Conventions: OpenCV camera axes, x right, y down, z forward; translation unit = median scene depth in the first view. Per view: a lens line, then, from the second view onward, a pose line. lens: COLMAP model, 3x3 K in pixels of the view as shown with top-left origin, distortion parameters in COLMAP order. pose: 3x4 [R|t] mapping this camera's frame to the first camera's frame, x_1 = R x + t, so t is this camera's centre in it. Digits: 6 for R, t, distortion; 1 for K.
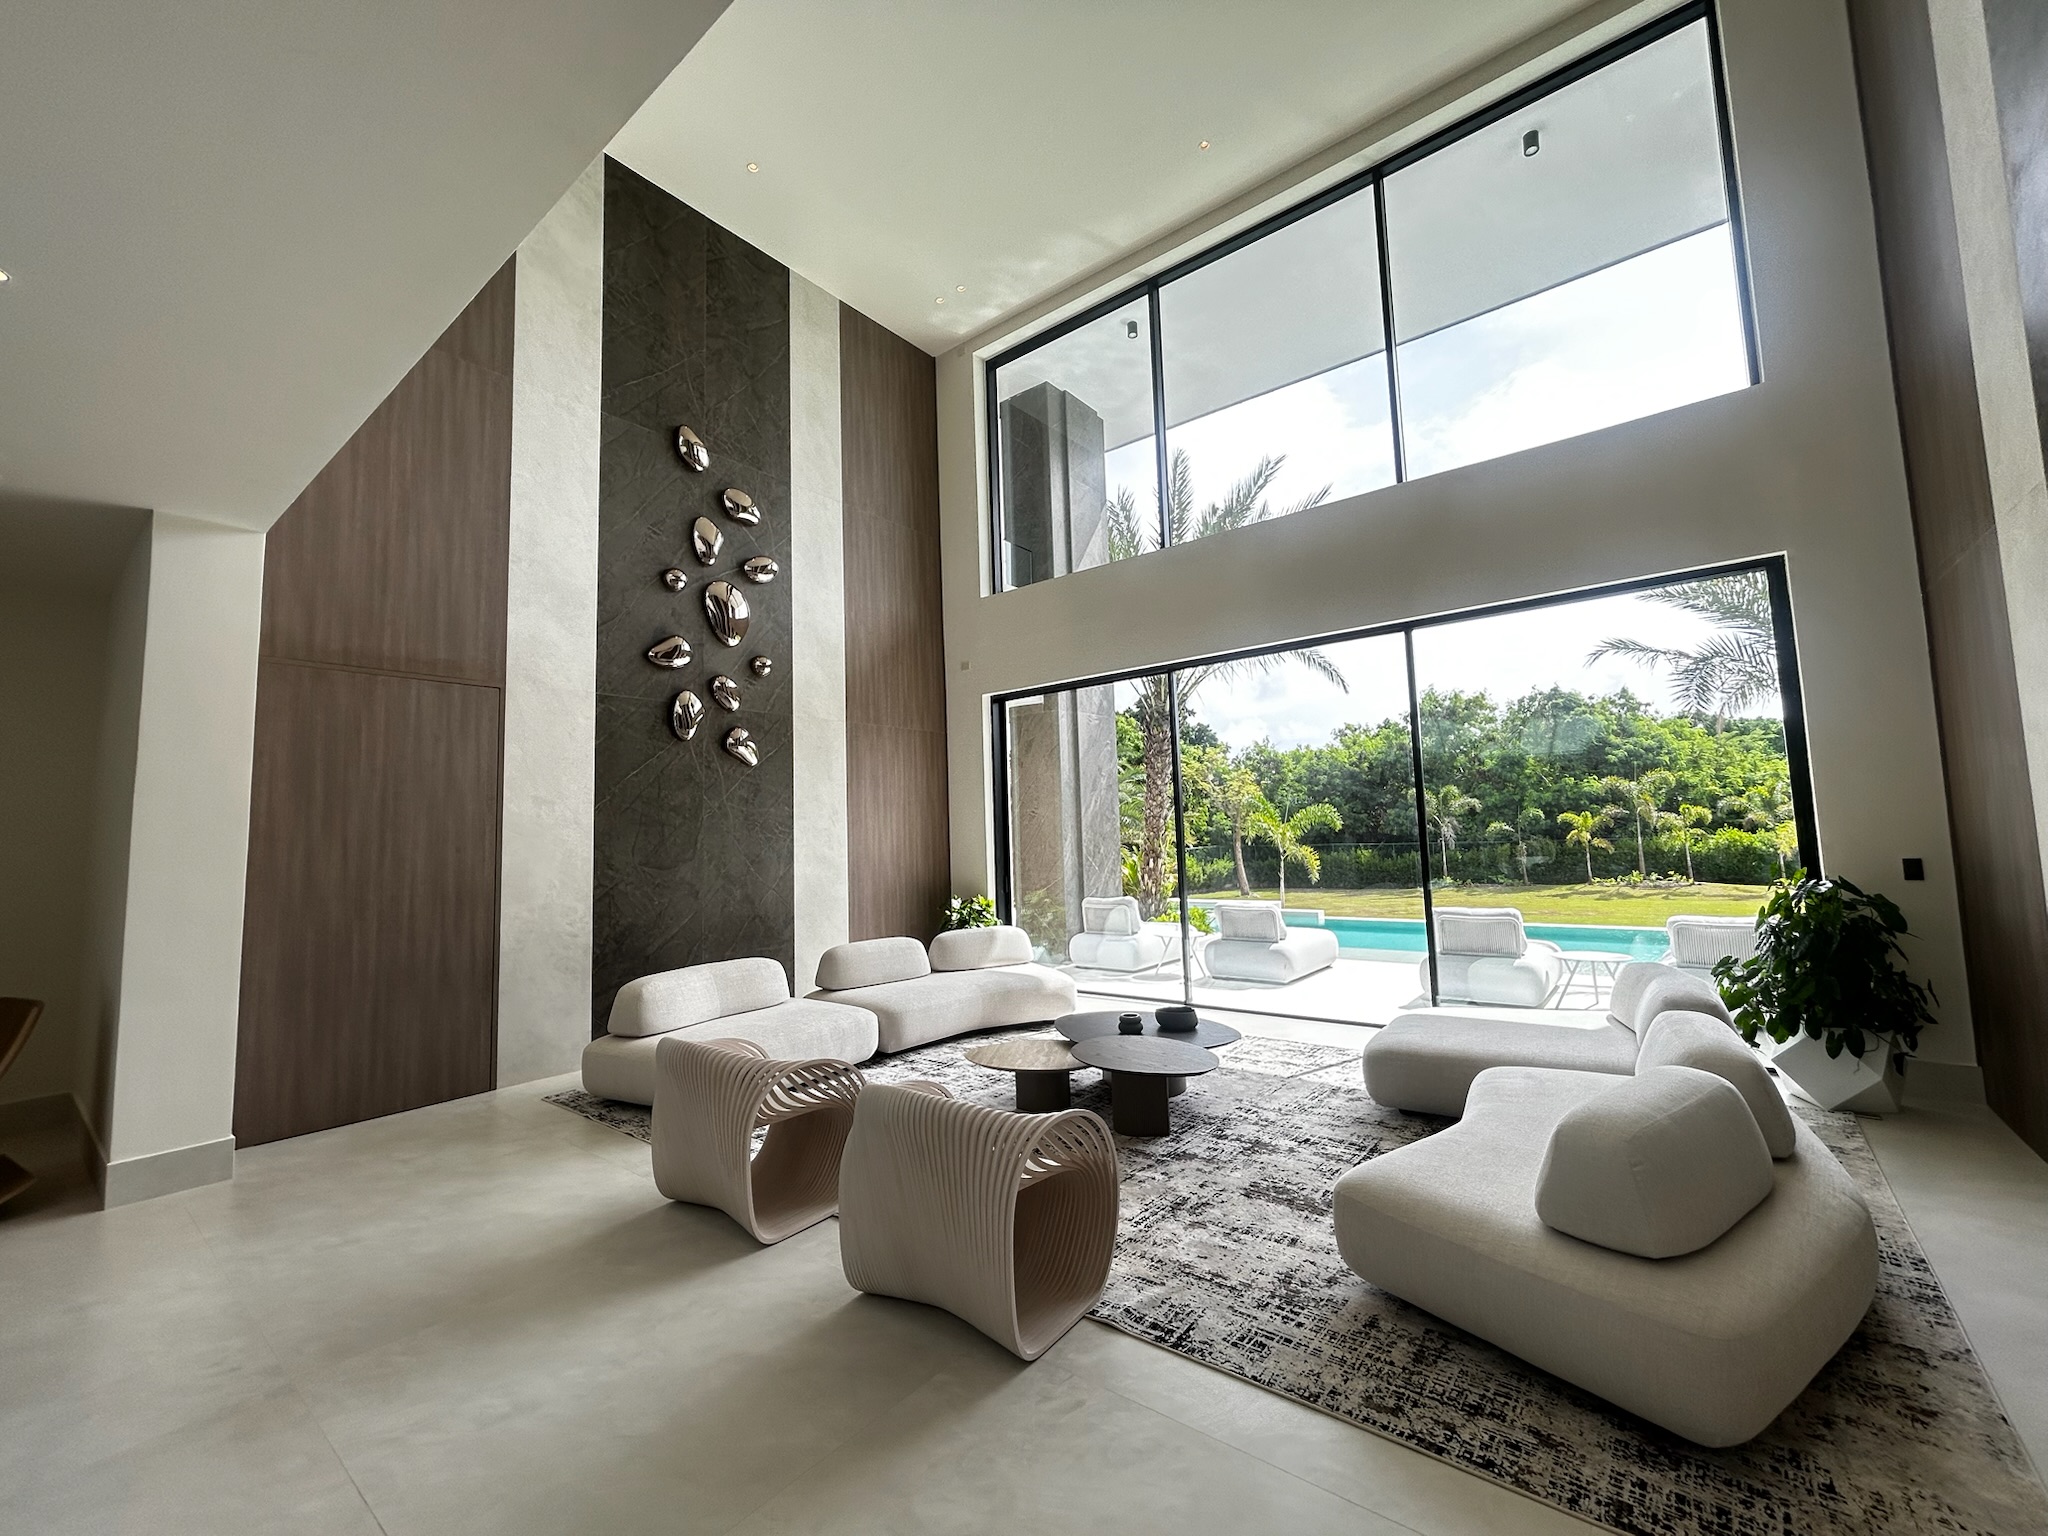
lens RADIAL K [[834.7, 0, 1024.0], [0, 834.7, 768.0], [0, 0, 1]] dist [-0.001669, 0.000842]
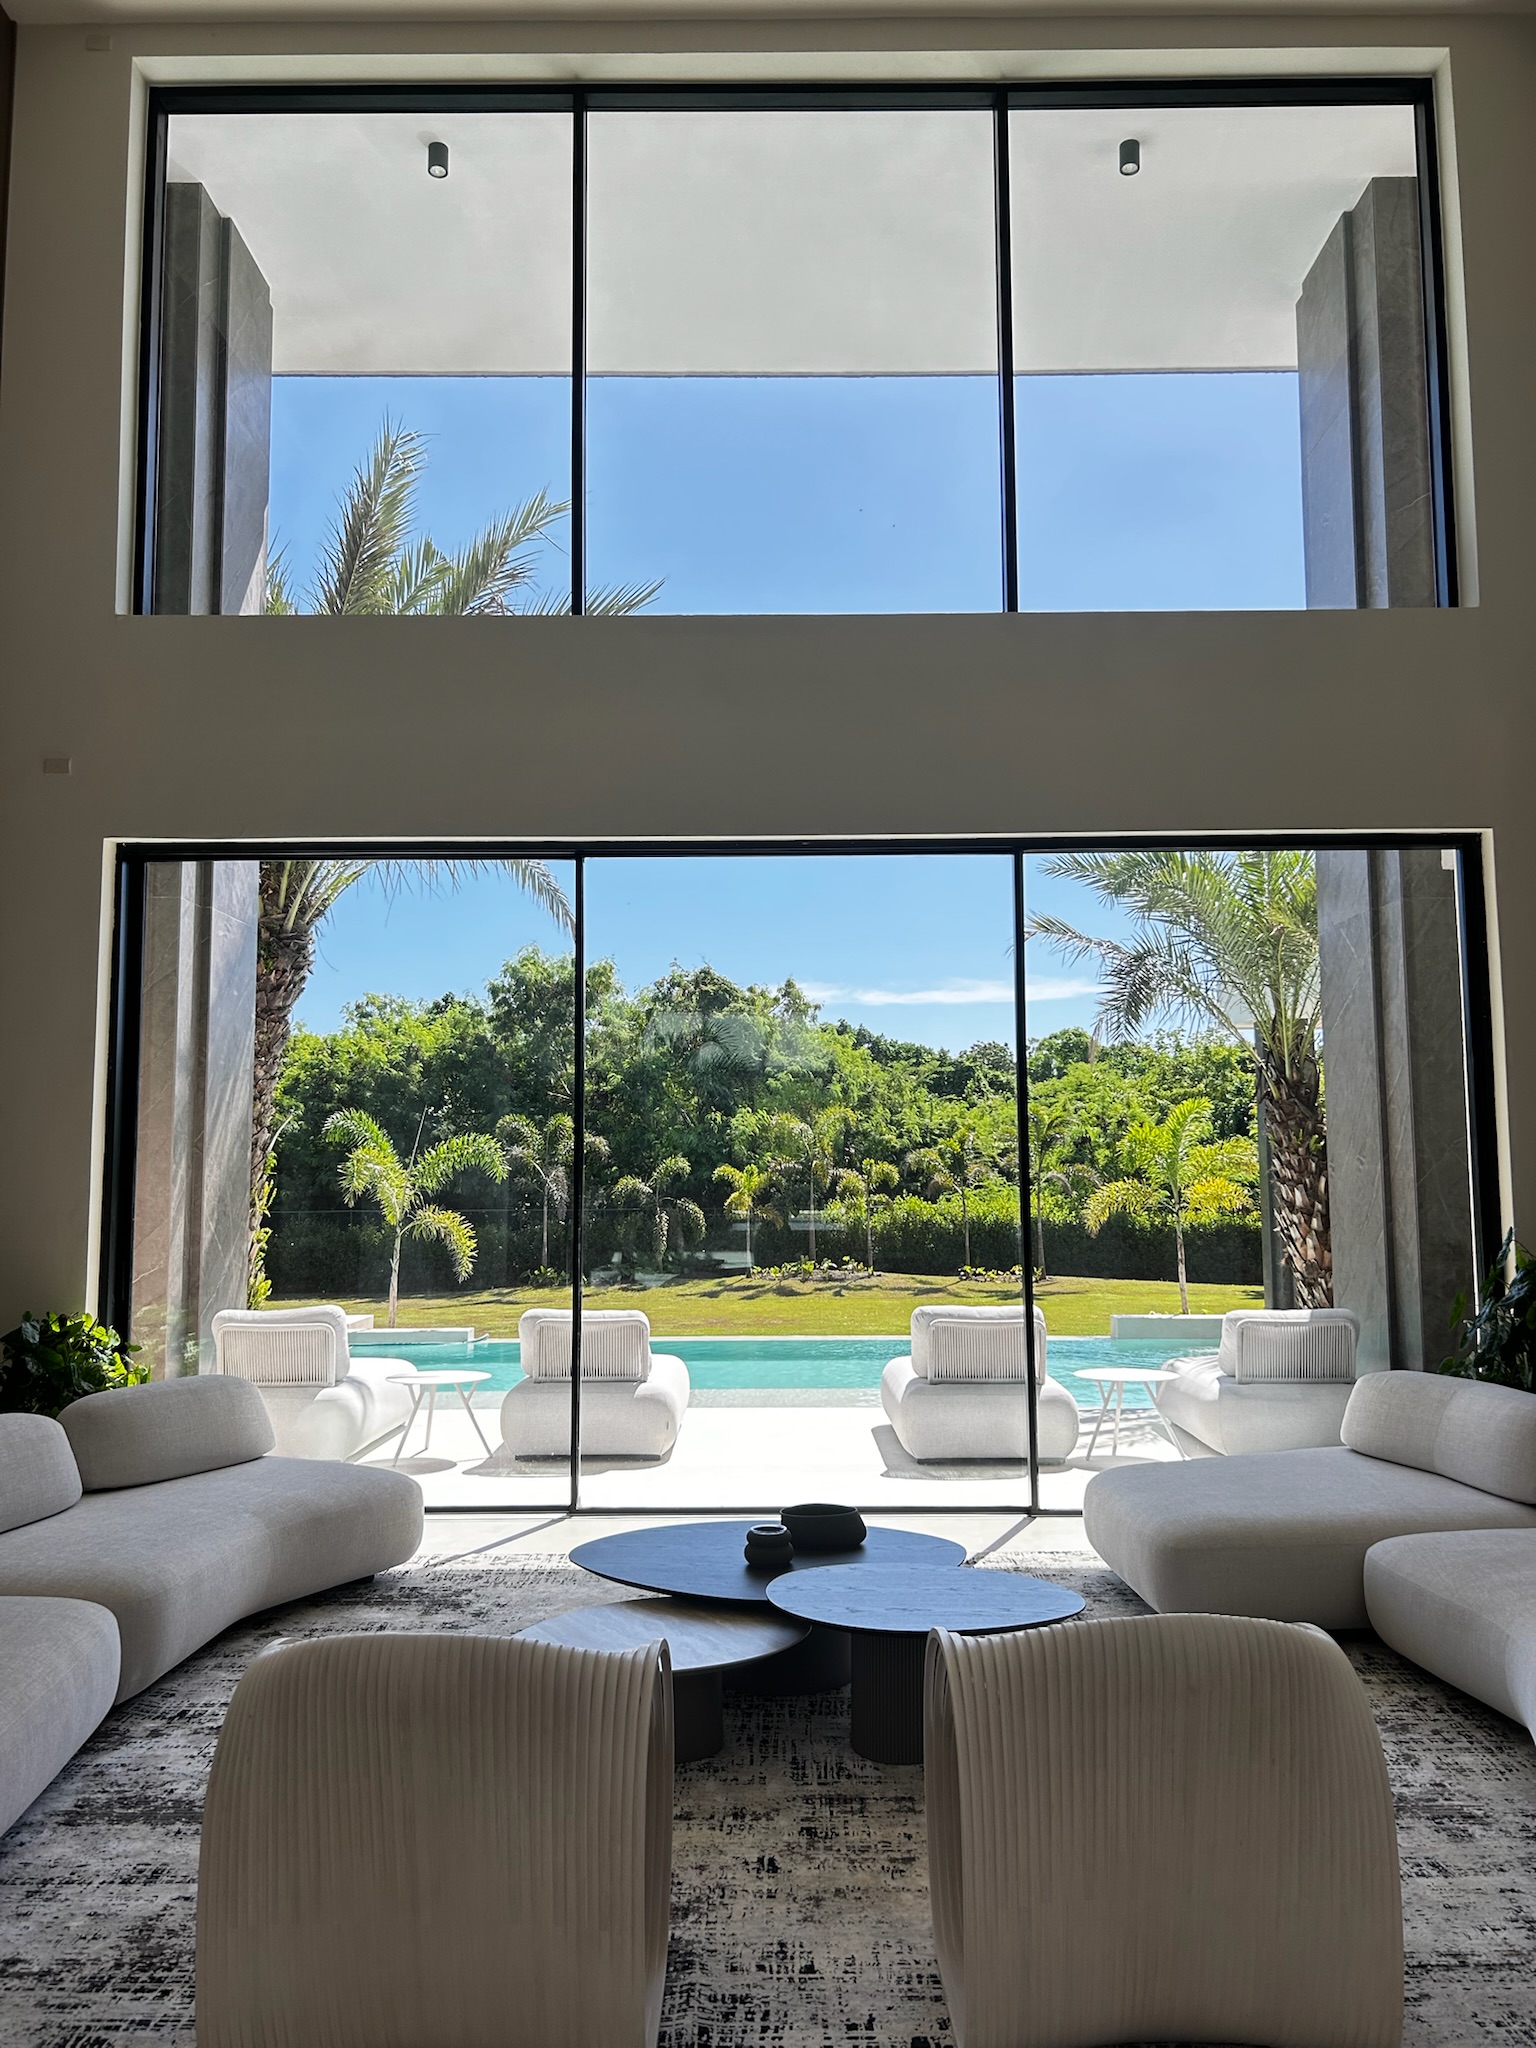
lens RADIAL K [[1558.7, 0, 768.0], [0, 1558.7, 1024.0], [0, 0, 1]] dist [0.069999, -0.074591]
pose [[0.782129, 0.089781, 0.616615, -0.359048], [-0.072790, 0.995955, -0.052685, 0.032817], [-0.618851, -0.003677, 0.785500, 0.193614]]
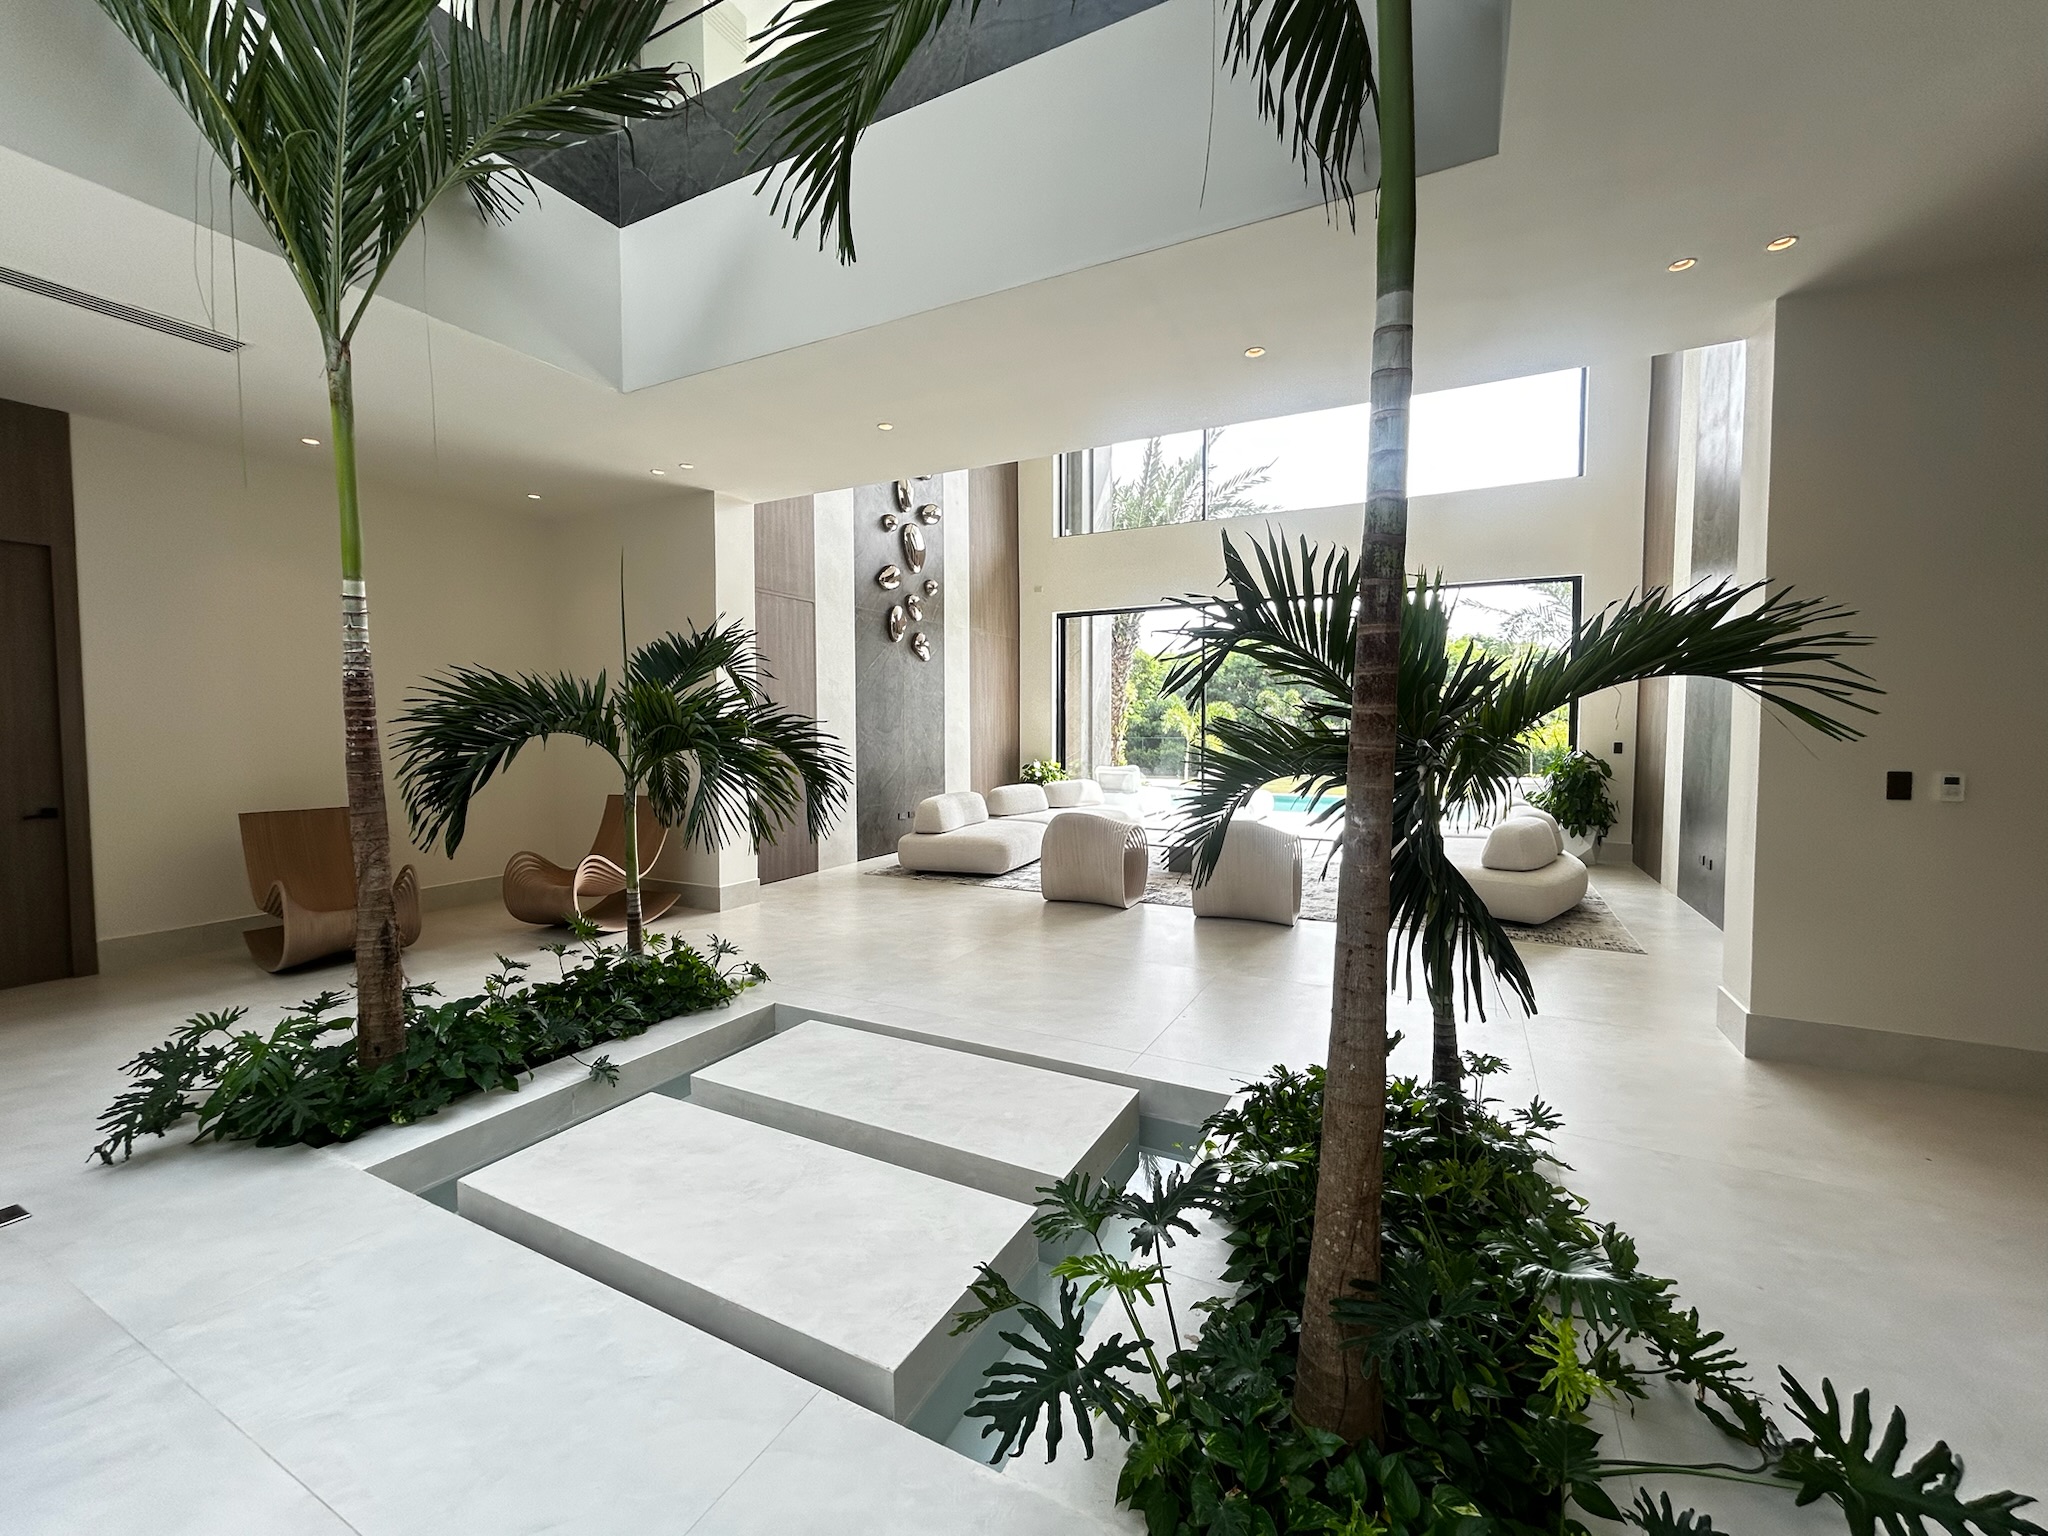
lens RADIAL K [[834.7, 0, 1024.0], [0, 834.7, 768.0], [0, 0, 1]] dist [-0.001669, 0.000842]
pose [[0.980478, 0.020893, 0.195514, -0.461414], [-0.046654, 0.990663, 0.128099, -0.012246], [-0.191012, -0.134720, 0.972299, -0.435052]]
